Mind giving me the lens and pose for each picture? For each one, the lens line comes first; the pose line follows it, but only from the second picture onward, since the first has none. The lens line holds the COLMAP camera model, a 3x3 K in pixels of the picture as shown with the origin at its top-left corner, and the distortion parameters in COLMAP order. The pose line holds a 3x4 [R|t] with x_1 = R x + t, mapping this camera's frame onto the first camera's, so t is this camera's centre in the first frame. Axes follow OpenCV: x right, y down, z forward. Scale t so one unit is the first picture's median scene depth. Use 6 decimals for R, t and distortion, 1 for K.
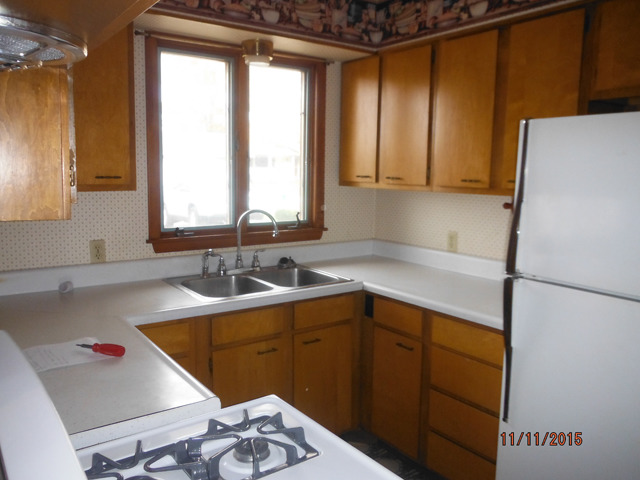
lens RADIAL K [[534.2, 0, 318.4], [0, 534.2, 239.7], [0, 0, 1]] dist [-0.003232, 0.003314]
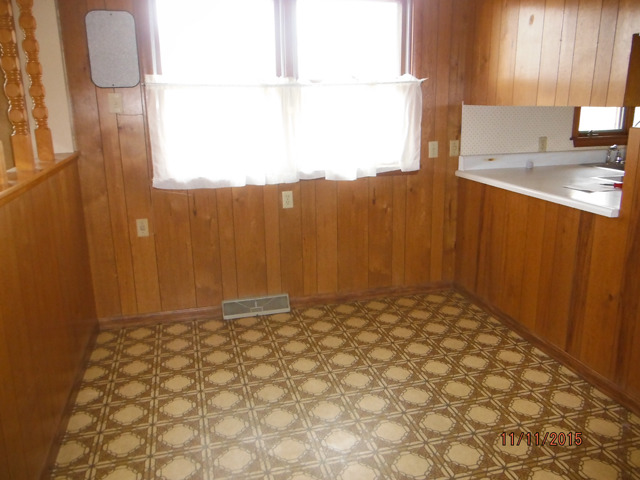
lens RADIAL K [[534.2, 0, 316.9], [0, 534.2, 239.3], [0, 0, 1]] dist [-0.003232, 0.003314]
pose [[0.927986, 0.063187, -0.367219, -0.411140], [-0.020426, 0.992661, 0.119190, 0.118576], [0.372056, -0.103106, 0.922466, -0.684873]]
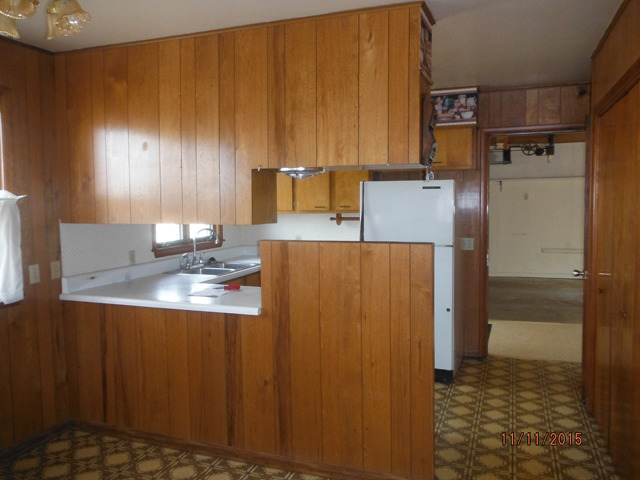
lens RADIAL K [[534.2, 0, 316.3], [0, 534.2, 239.5], [0, 0, 1]] dist [-0.003232, 0.003314]
pose [[0.826271, -0.066108, 0.559380, -0.809196], [0.100340, 0.994480, -0.030685, 0.068508], [-0.554264, 0.081482, 0.828343, -0.625015]]
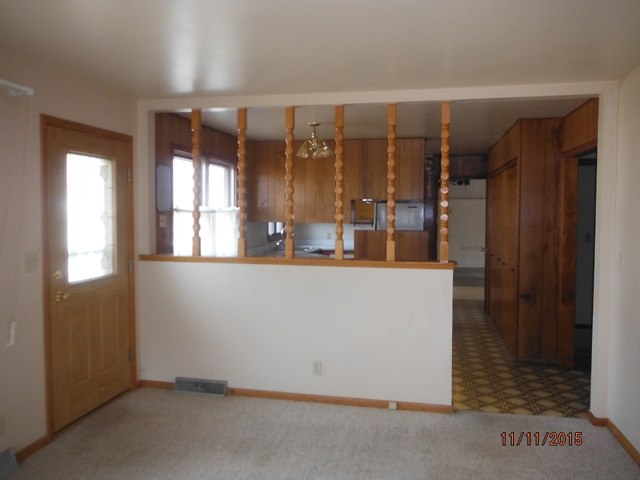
lens RADIAL K [[534.2, 0, 320.2], [0, 534.2, 239.8], [0, 0, 1]] dist [-0.003232, 0.003314]
pose [[0.729679, -0.049719, 0.681980, -2.159979], [0.095613, 0.994974, -0.029763, 0.131812], [-0.677072, 0.086924, 0.730765, -1.410451]]
